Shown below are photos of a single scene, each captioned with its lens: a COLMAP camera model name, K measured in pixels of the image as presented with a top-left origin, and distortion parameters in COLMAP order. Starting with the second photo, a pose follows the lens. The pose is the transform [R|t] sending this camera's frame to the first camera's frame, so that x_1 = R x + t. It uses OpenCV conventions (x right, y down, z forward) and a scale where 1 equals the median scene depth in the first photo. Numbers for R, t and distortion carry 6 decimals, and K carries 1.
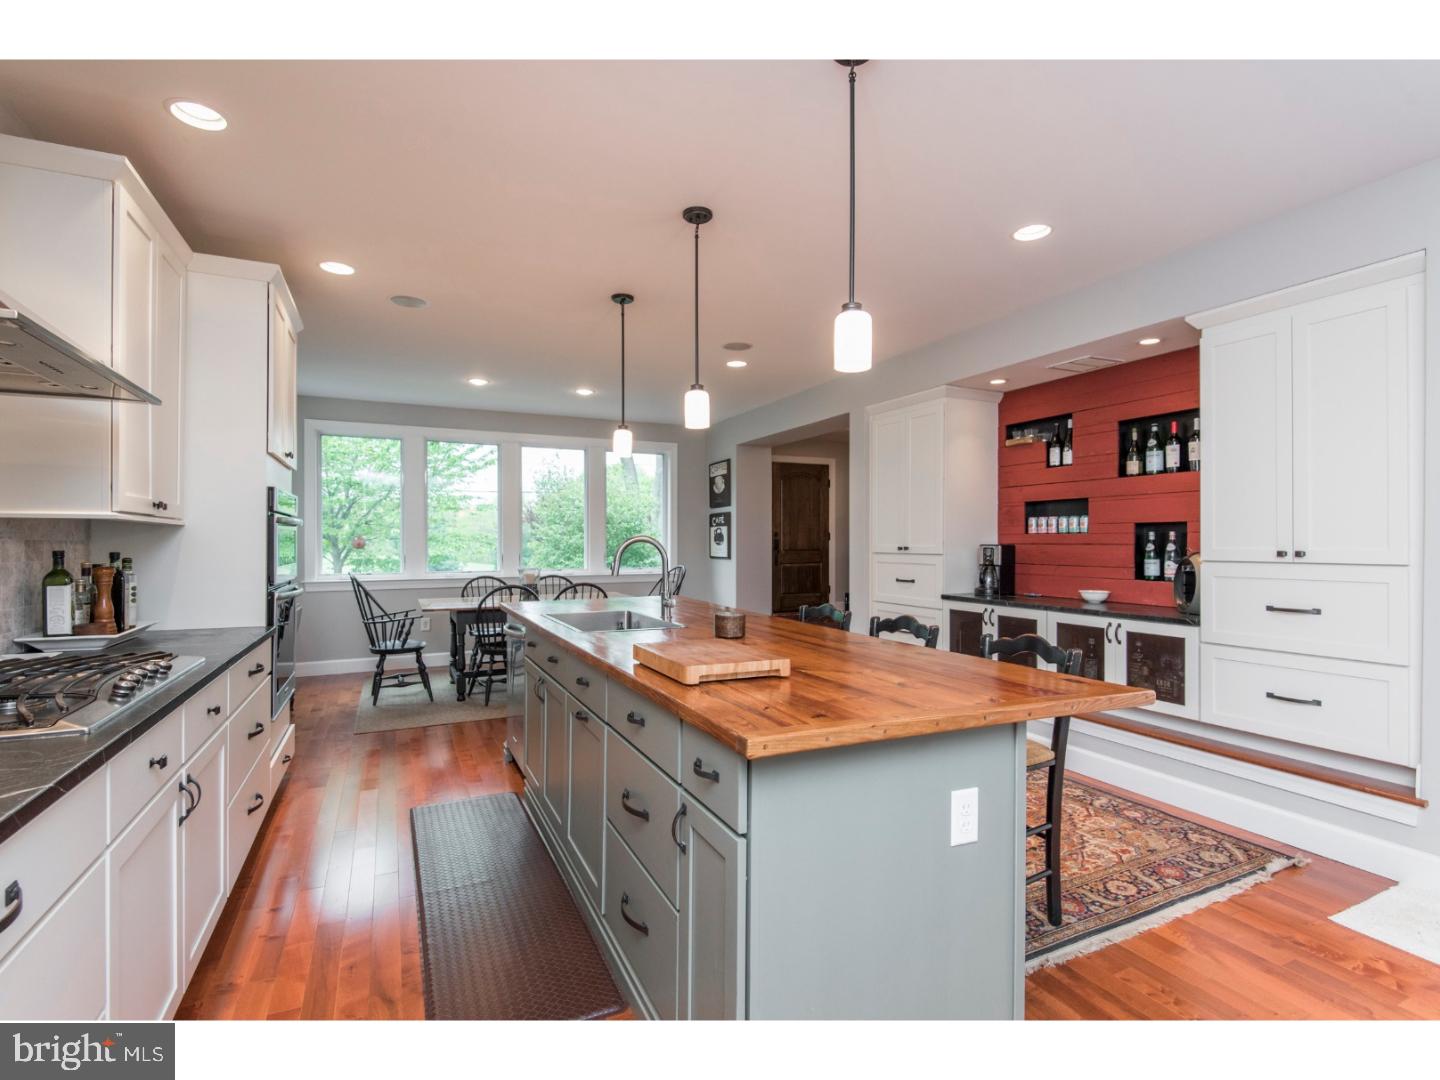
lens RADIAL K [[671.3, 0, 728.3], [0, 671.3, 539.5], [0, 0, 1]] dist [0.001295, -0.000810]
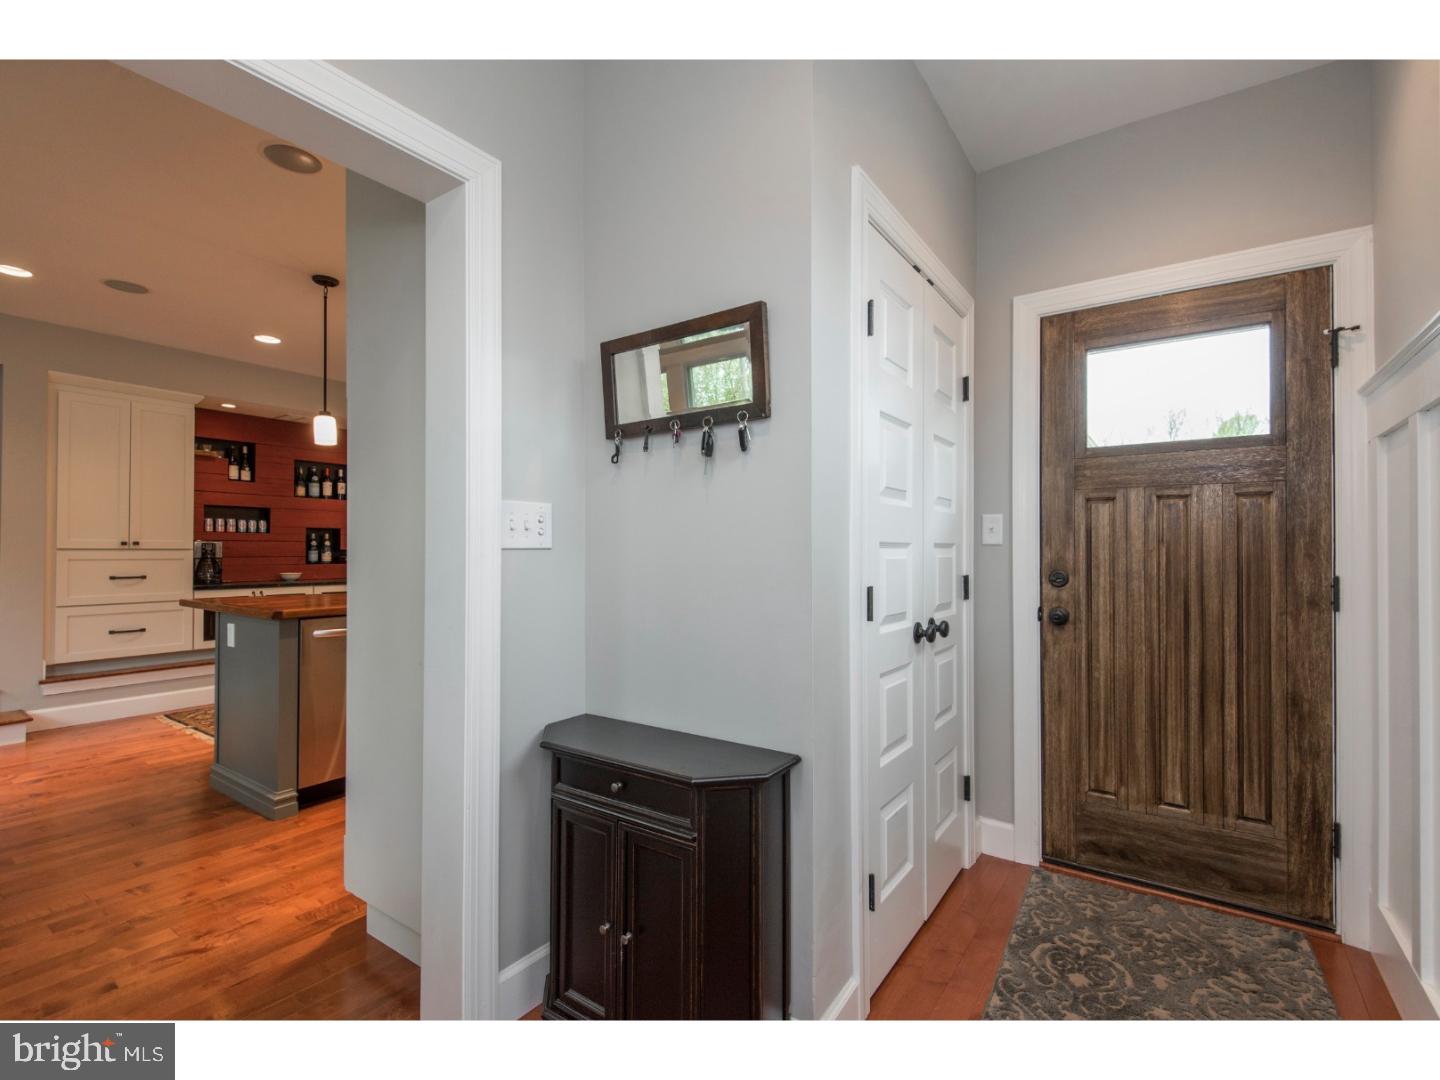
lens RADIAL K [[671.3, 0, 717.7], [0, 671.3, 544.2], [0, 0, 1]] dist [0.001295, -0.000810]
pose [[-0.477267, 0.007511, 0.878726, -1.225239], [-0.003544, 0.999939, -0.010472, 0.026875], [-0.878751, -0.008112, -0.477211, 0.910406]]
